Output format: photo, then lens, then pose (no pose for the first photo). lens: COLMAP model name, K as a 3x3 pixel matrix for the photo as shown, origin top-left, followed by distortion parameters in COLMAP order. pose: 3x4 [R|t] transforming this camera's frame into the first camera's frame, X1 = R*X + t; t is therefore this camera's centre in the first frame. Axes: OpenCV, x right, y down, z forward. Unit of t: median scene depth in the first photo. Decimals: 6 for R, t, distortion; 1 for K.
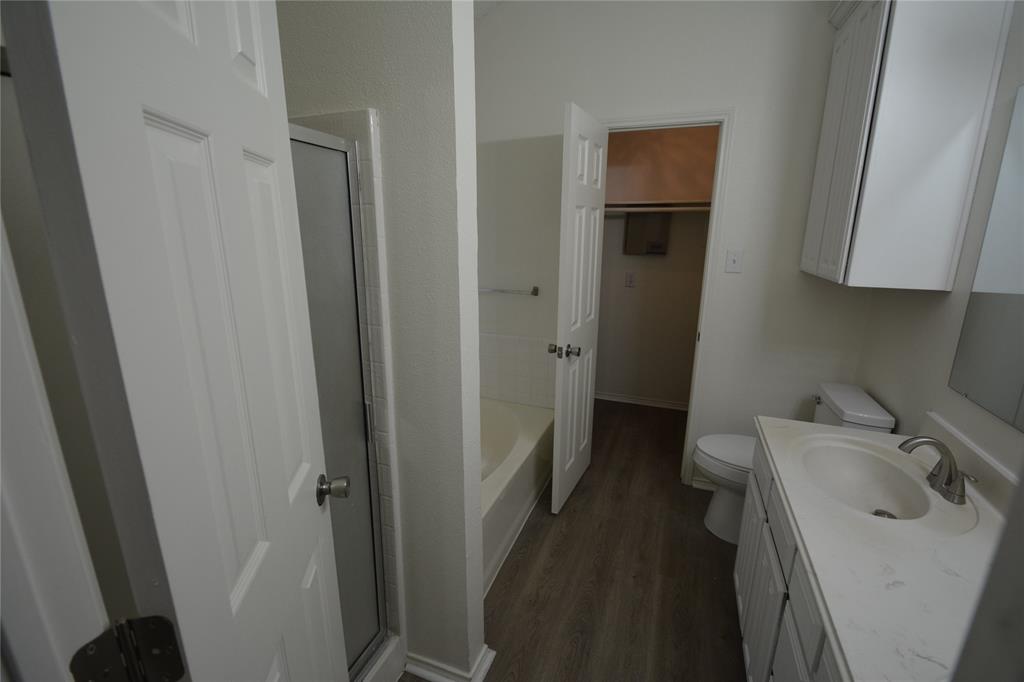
lens RADIAL K [[450.1, 0, 513.1], [0, 450.1, 341.5], [0, 0, 1]] dist [0.012608, -0.015568]
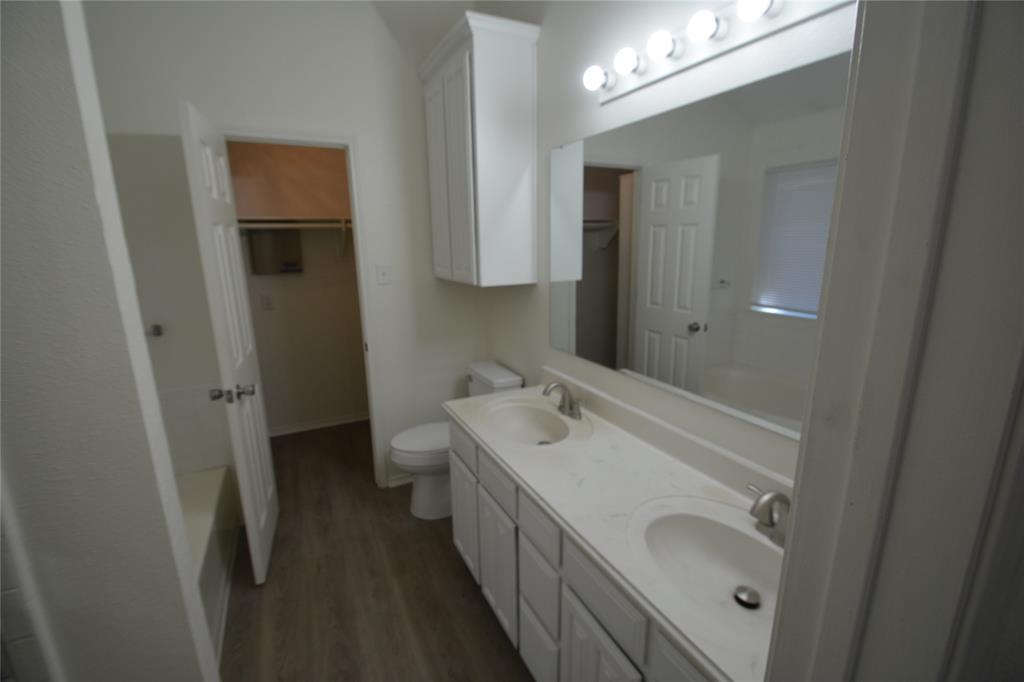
lens RADIAL K [[450.1, 0, 513.1], [0, 450.1, 341.5], [0, 0, 1]] dist [0.012608, -0.015568]
pose [[0.675334, -0.180277, 0.715139, -0.120655], [0.198858, 0.978262, 0.058817, -0.019764], [-0.710196, 0.102490, 0.696503, 0.029574]]
